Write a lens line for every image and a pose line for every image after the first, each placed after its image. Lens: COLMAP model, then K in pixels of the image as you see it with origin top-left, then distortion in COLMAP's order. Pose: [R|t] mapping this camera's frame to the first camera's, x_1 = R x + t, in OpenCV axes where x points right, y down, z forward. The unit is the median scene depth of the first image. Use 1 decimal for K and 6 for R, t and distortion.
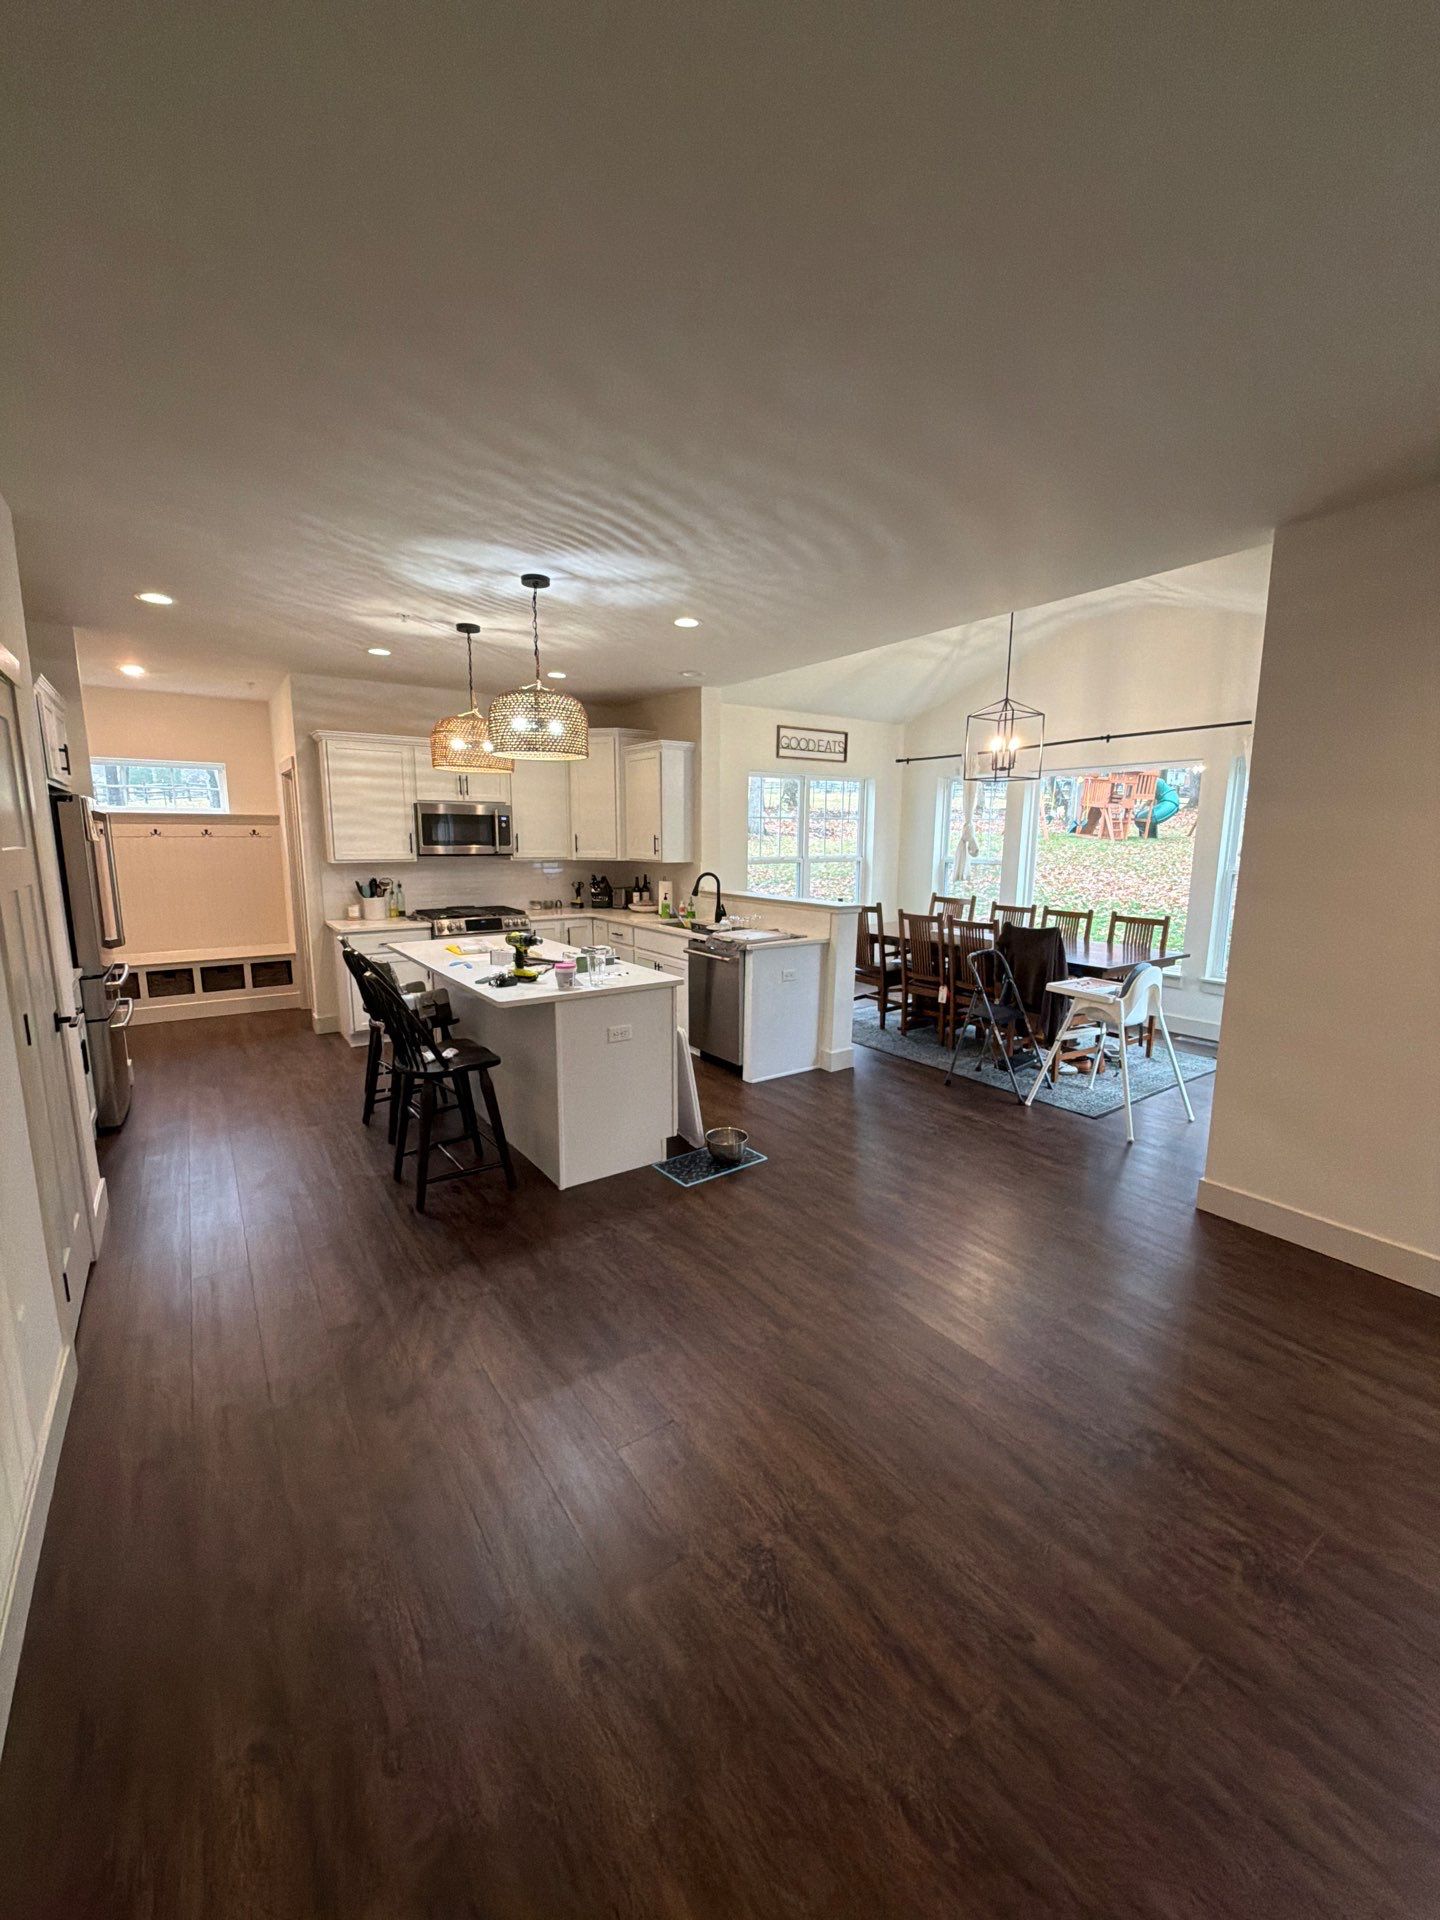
lens RADIAL K [[762.9, 0, 725.8], [0, 762.9, 962.7], [0, 0, 1]] dist [0.001436, 0.000118]
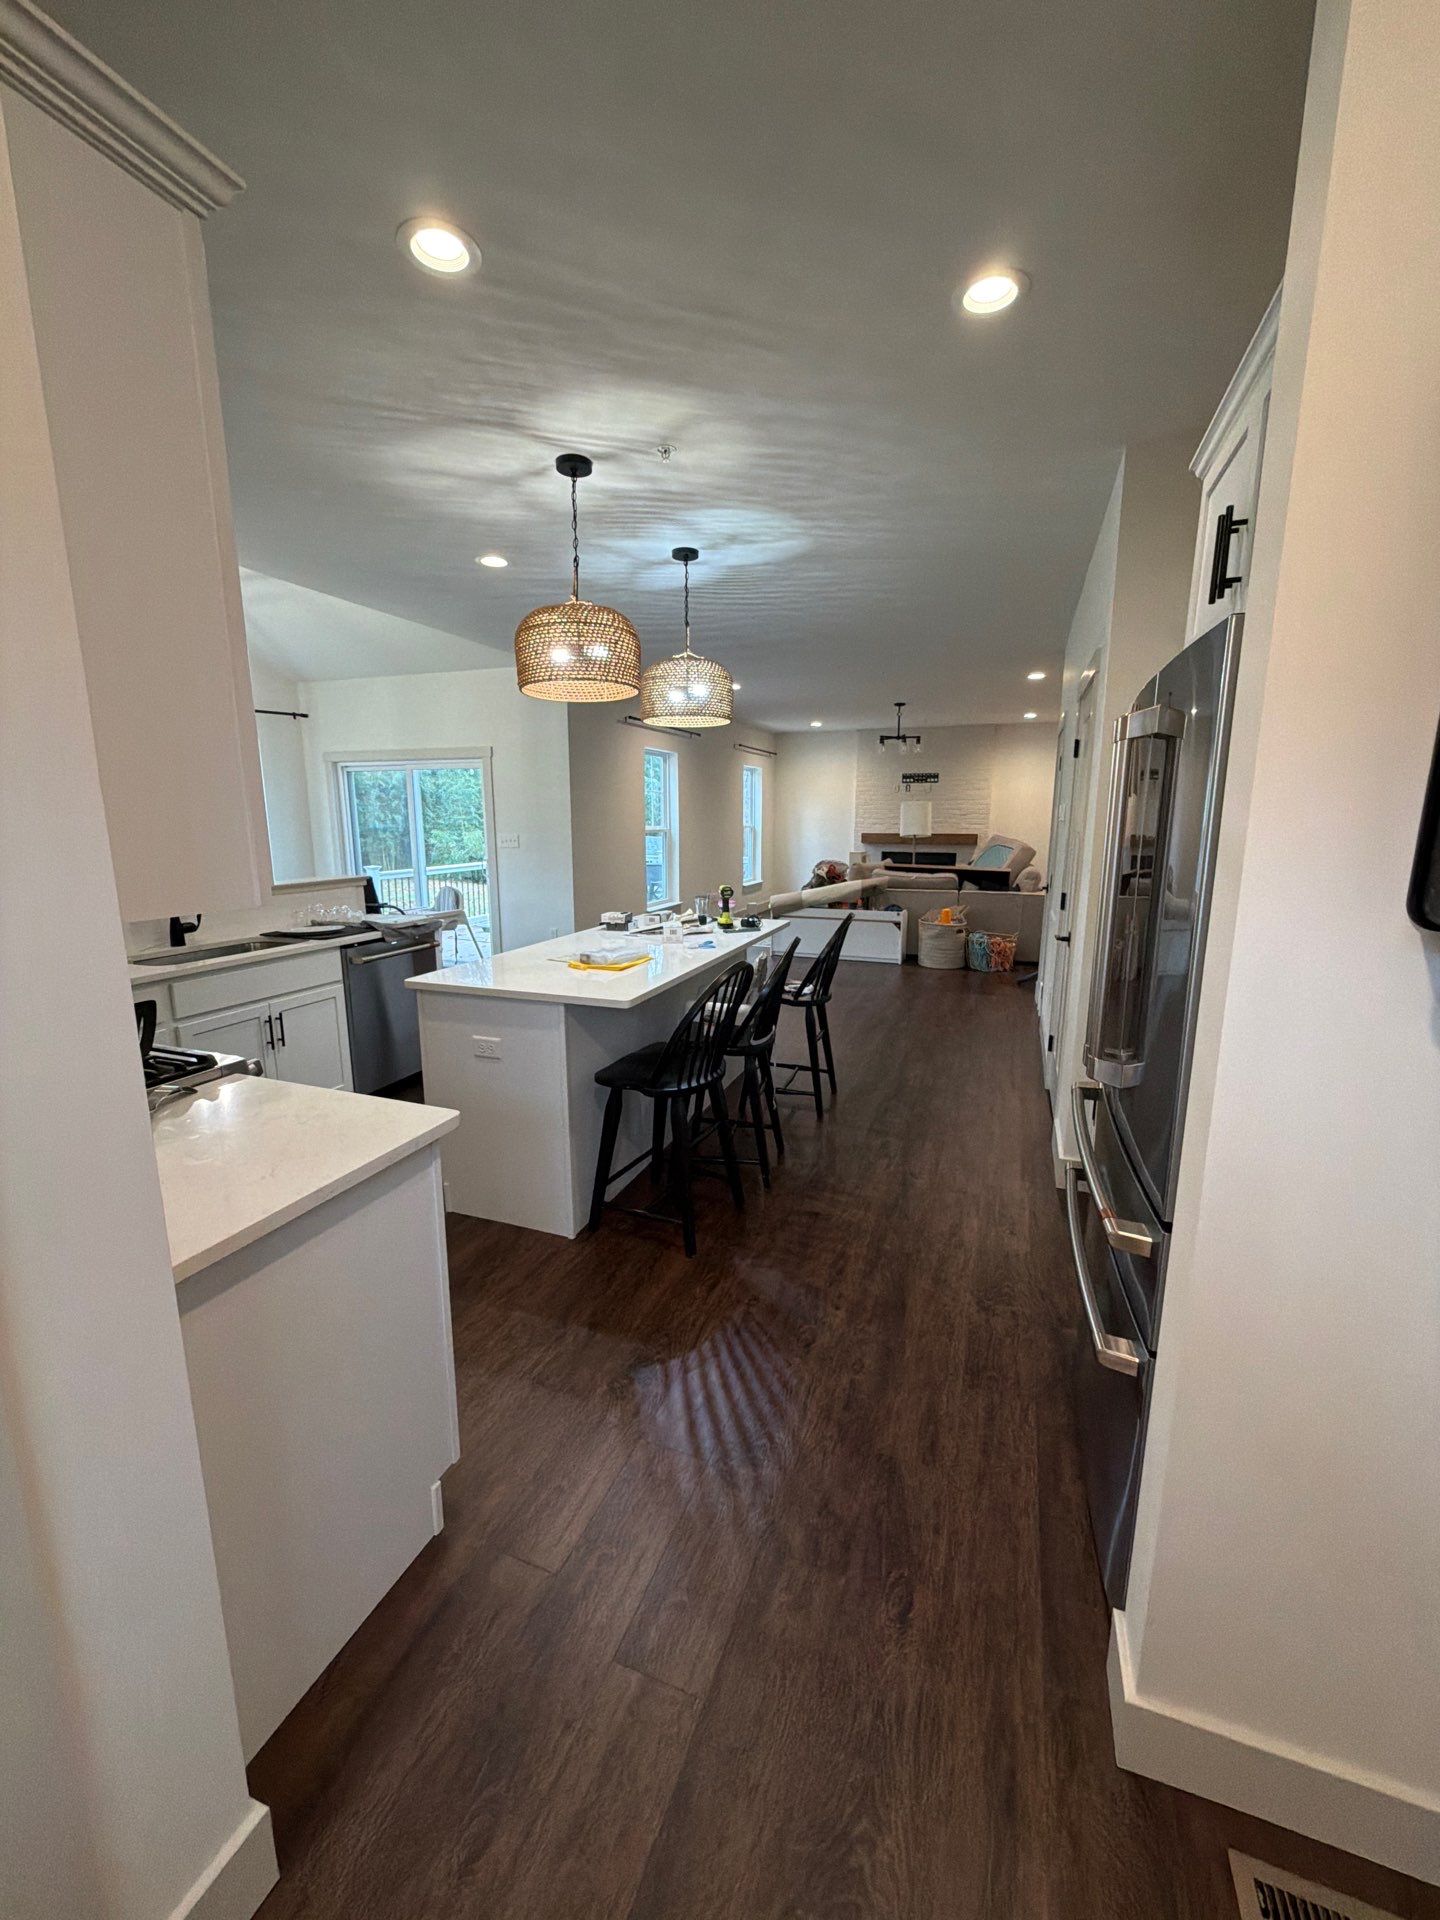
lens RADIAL K [[762.9, 0, 720.3], [0, 762.9, 960.5], [0, 0, 1]] dist [0.001436, 0.000118]
pose [[-0.565340, -0.161995, 0.808794, -1.143011], [0.134094, 0.949433, 0.283895, -0.243142], [-0.813885, 0.268951, -0.515030, 1.549593]]
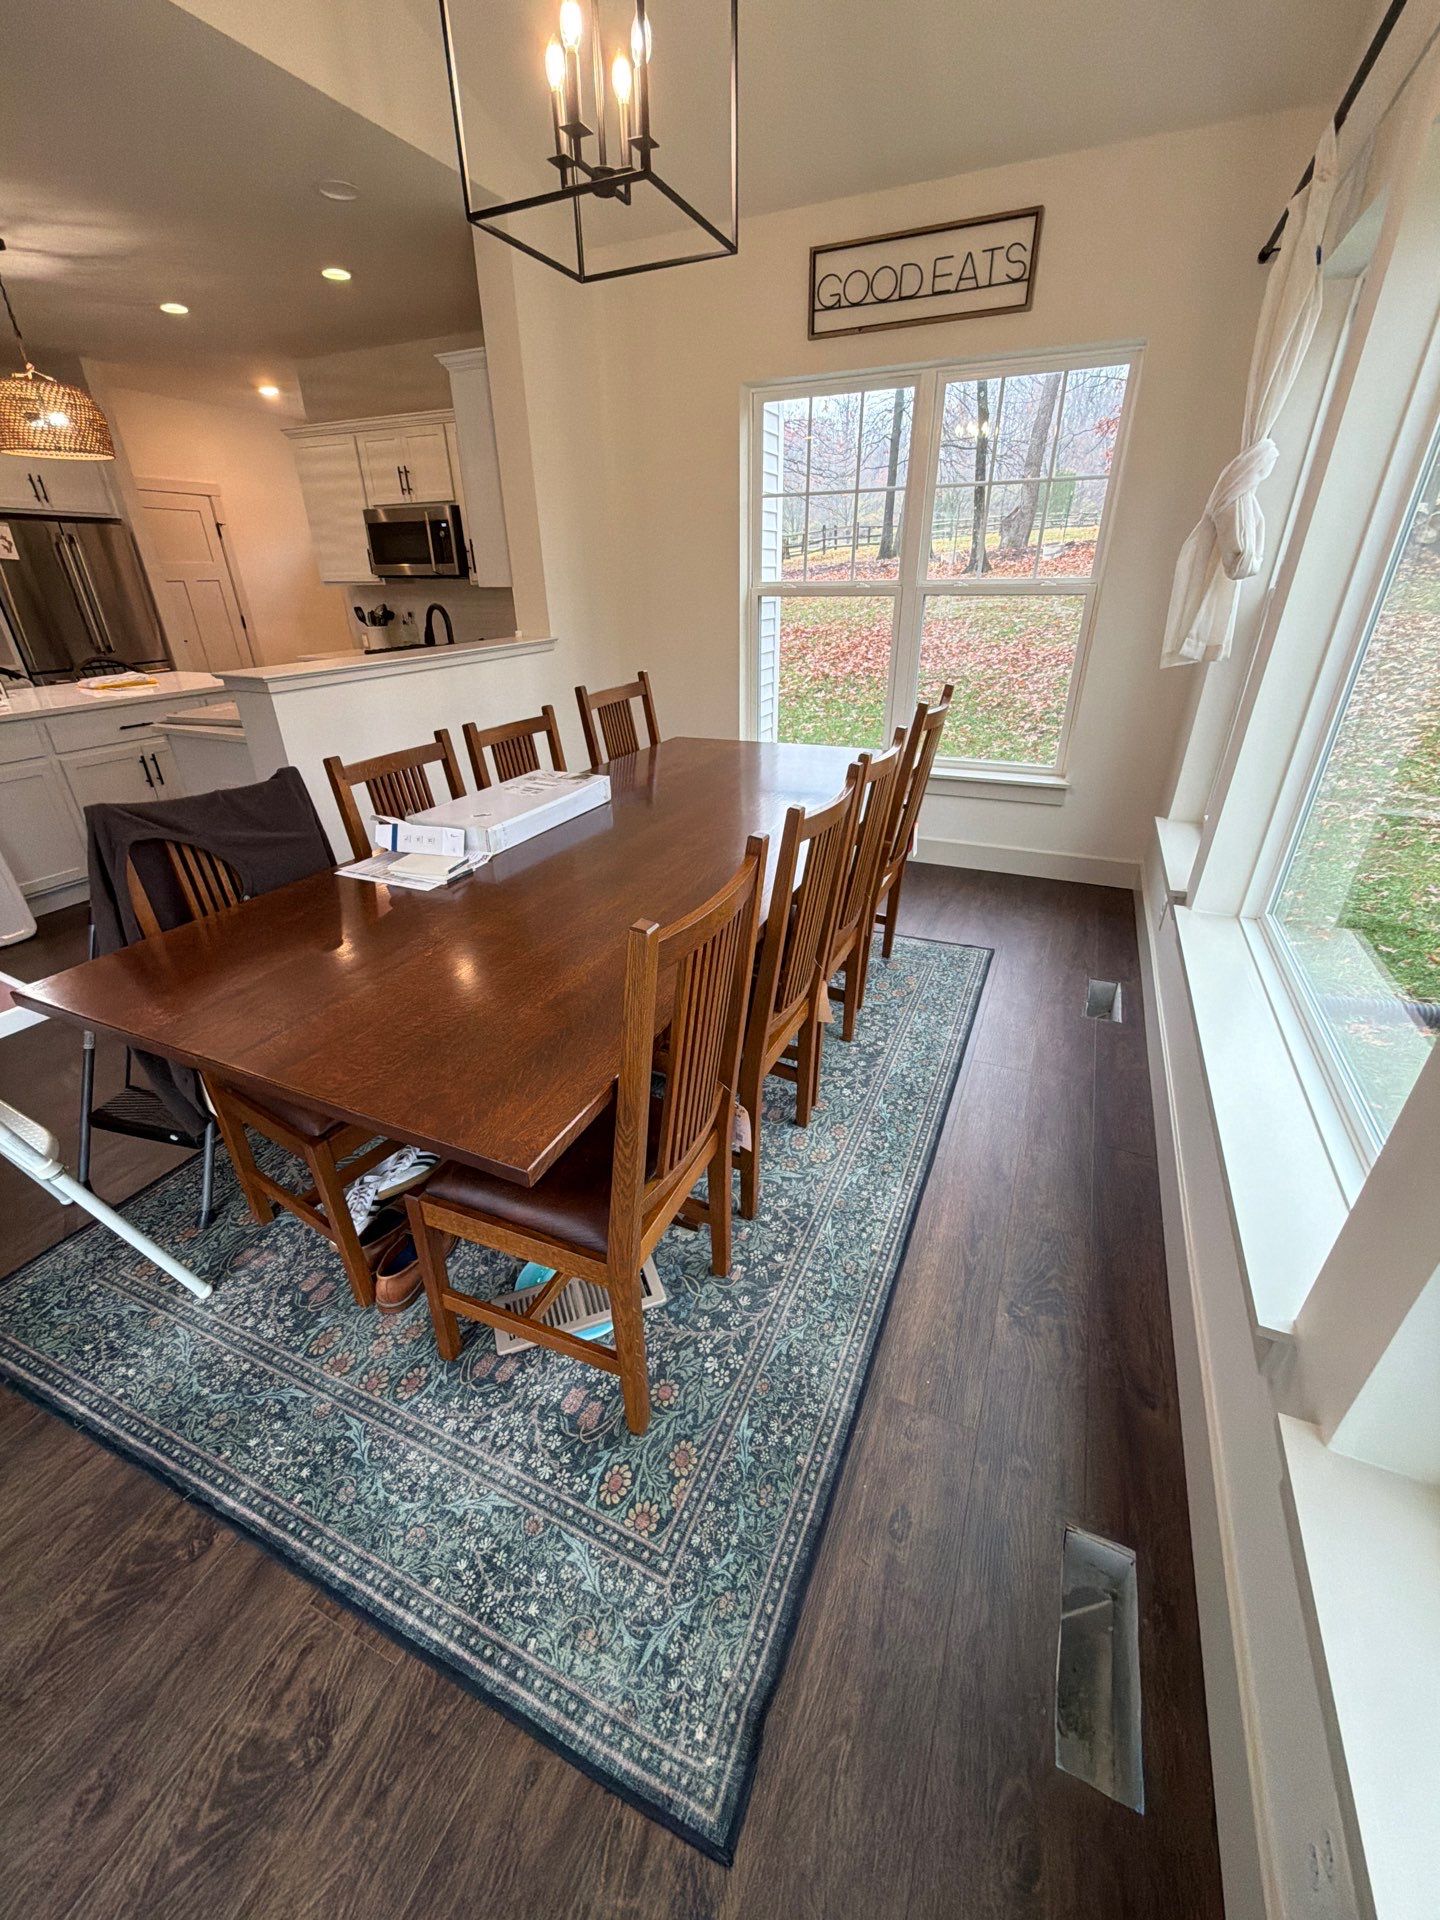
lens RADIAL K [[762.9, 0, 720.3], [0, 762.9, 961.4], [0, 0, 1]] dist [0.001436, 0.000118]
pose [[0.511730, 0.374332, -0.773310, 0.723946], [-0.134462, 0.923894, 0.358245, -0.111172], [0.848559, -0.079344, 0.523118, 0.933870]]
